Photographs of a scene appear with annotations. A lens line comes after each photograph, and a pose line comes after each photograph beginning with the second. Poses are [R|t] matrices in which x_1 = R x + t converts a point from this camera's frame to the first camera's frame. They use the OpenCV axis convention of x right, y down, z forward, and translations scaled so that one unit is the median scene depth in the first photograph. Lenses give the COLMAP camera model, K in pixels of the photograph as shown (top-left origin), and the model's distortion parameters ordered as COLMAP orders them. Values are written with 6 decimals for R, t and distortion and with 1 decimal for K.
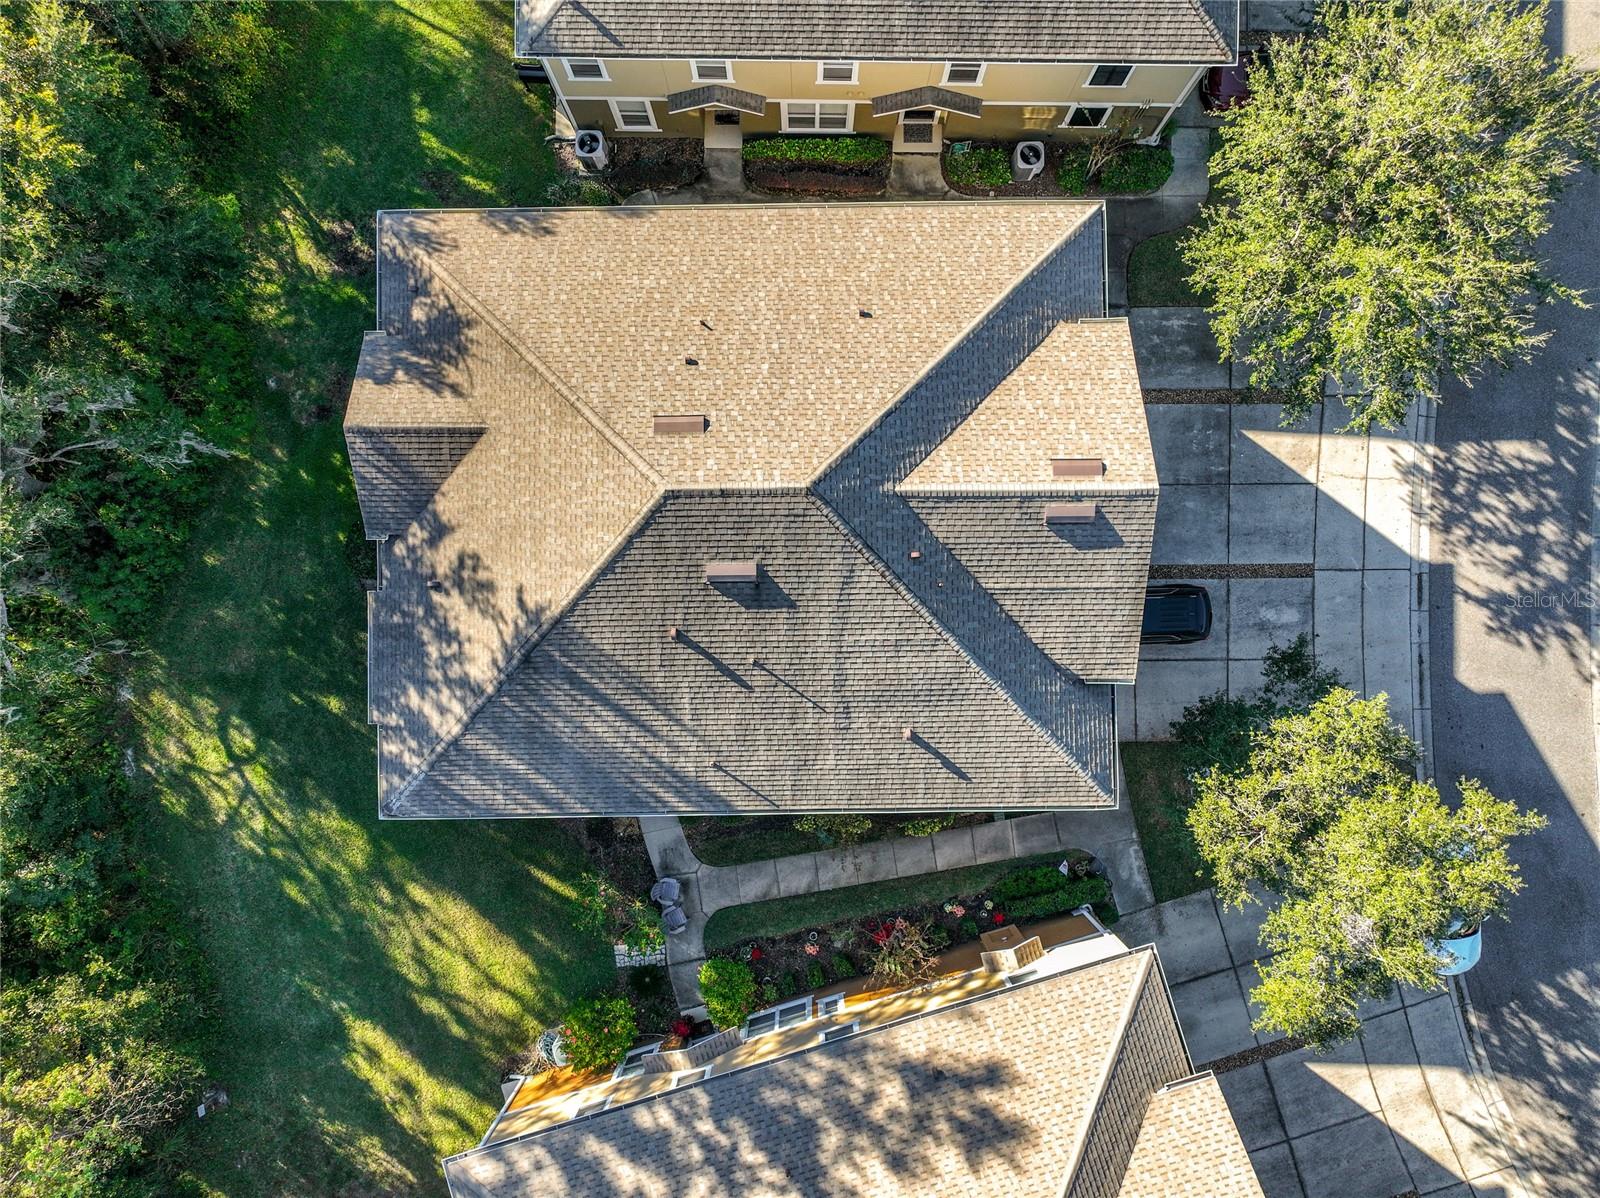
lens RADIAL K [[1125.3, 0, 800.0], [0, 1125.3, 599.0], [0, 0, 1]] dist [-0.002401, -0.003368]
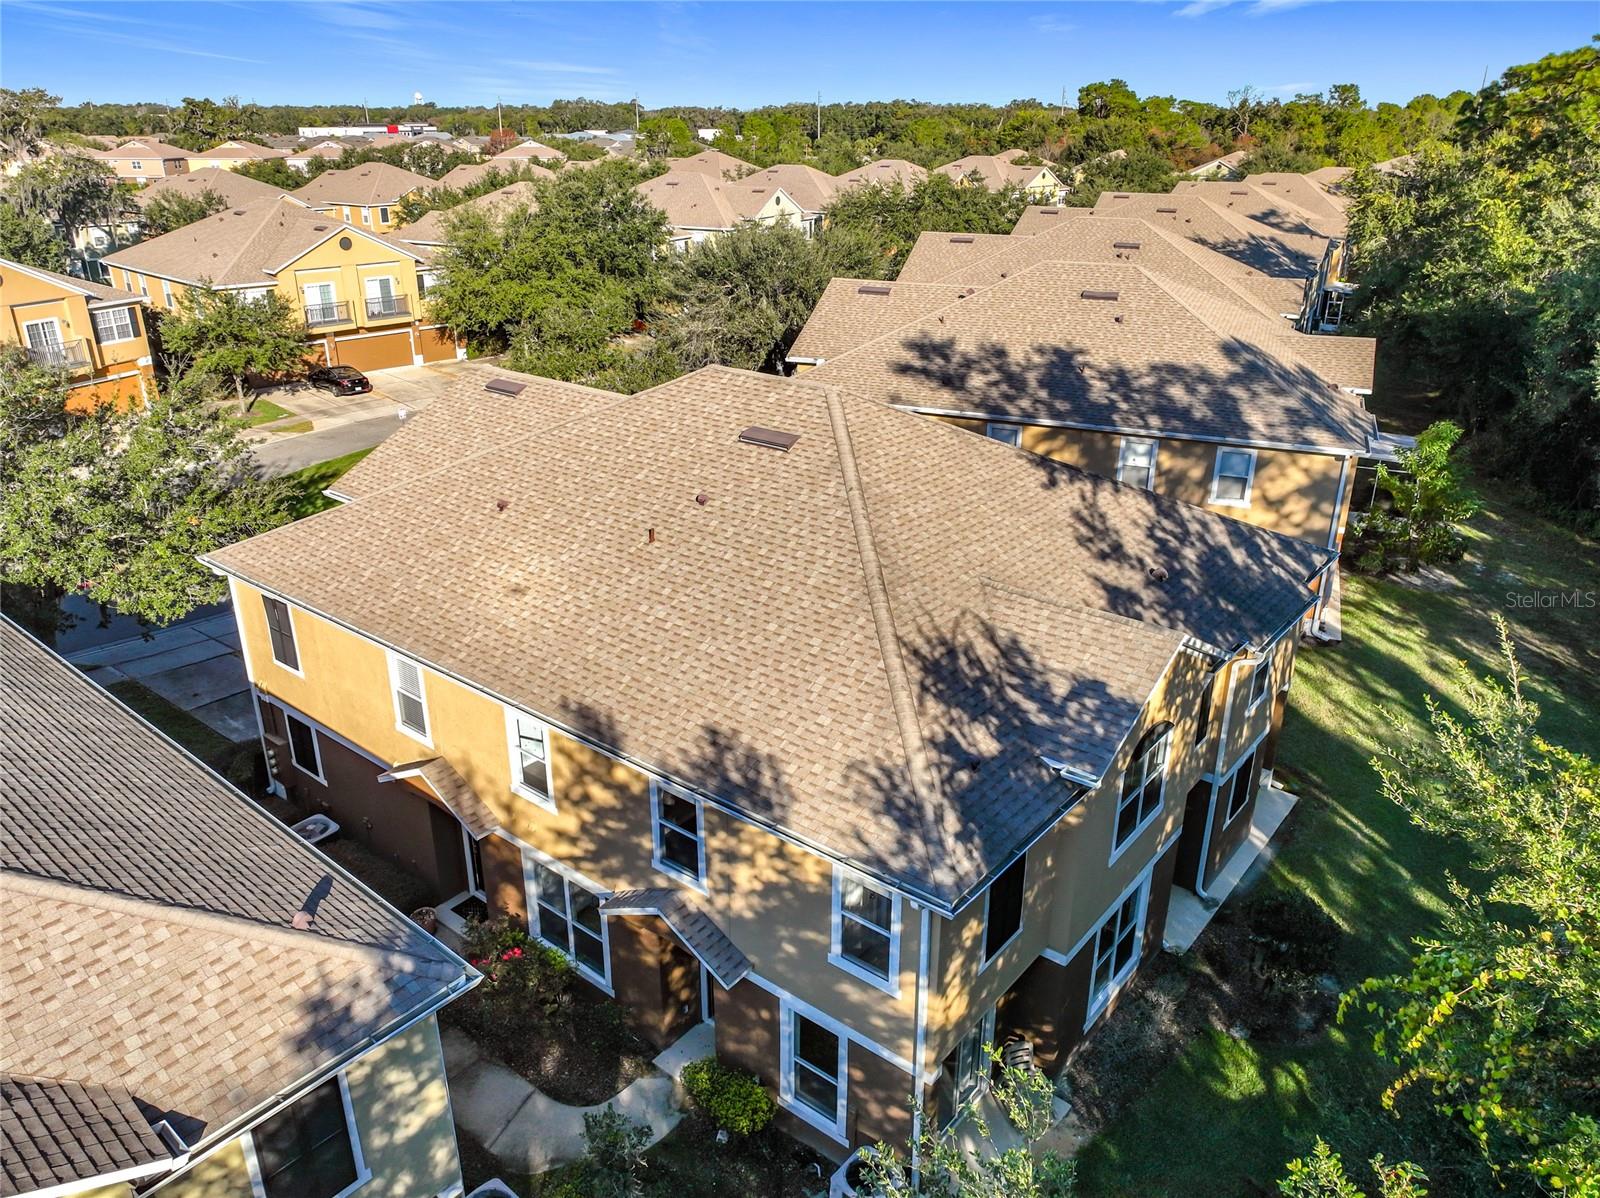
lens RADIAL K [[1125.3, 0, 800.0], [0, 1125.3, 599.0], [0, 0, 1]] dist [-0.002401, -0.003368]
pose [[-0.776002, -0.271336, 0.569383, -0.568327], [0.630637, -0.318261, 0.707818, -0.688788], [-0.010844, 0.908343, 0.418086, 0.694884]]
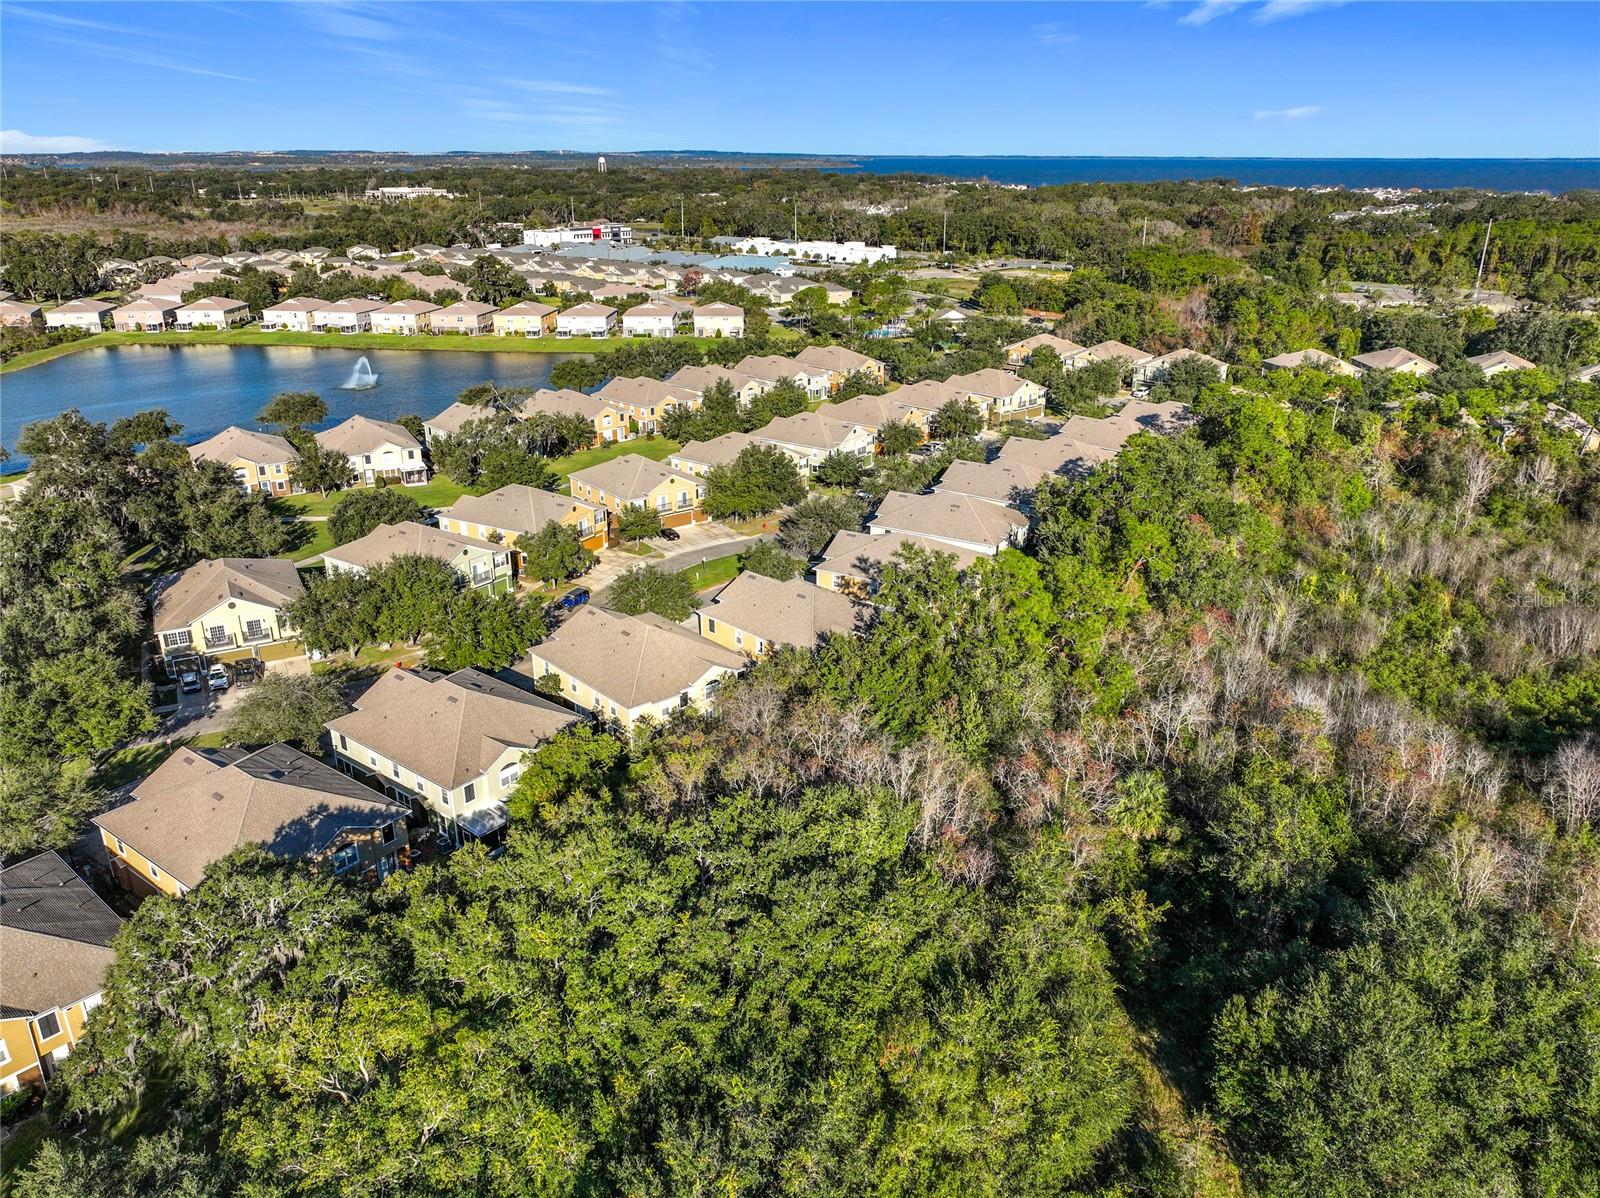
lens RADIAL K [[1125.3, 0, 800.0], [0, 1125.3, 599.0], [0, 0, 1]] dist [-0.002401, -0.003368]
pose [[-0.689280, -0.288986, 0.664365, -3.010306], [0.724429, -0.262504, 0.637412, -2.959436], [-0.009805, 0.920640, 0.390289, -0.800382]]
